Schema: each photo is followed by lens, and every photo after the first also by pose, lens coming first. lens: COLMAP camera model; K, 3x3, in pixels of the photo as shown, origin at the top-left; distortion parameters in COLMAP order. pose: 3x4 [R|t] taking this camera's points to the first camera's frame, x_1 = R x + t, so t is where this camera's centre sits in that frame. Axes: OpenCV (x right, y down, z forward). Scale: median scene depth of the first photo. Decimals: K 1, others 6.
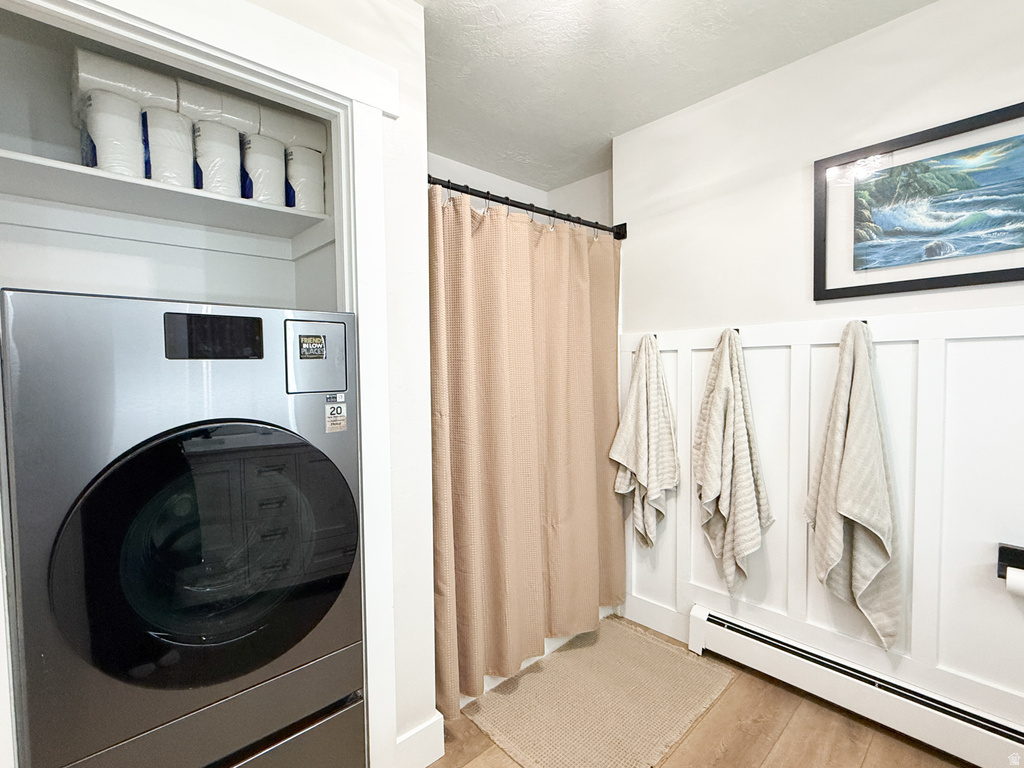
lens RADIAL K [[475.4, 0, 512.8], [0, 475.4, 386.6], [0, 0, 1]] dist [-0.000673, -0.000303]
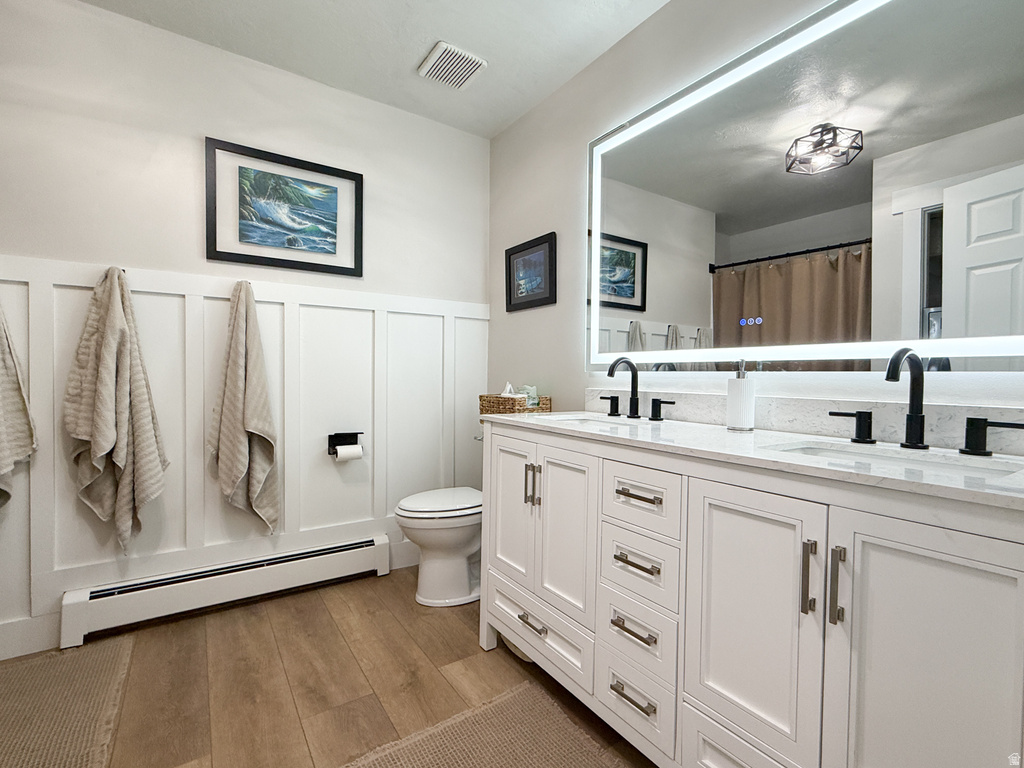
lens RADIAL K [[475.4, 0, 512.8], [0, 475.4, 386.6], [0, 0, 1]] dist [-0.000673, -0.000303]
pose [[0.154909, -0.005181, 0.987915, -0.406562], [0.033819, 0.999428, -0.000061, 0.162654], [-0.987350, 0.033420, 0.154995, 0.113004]]
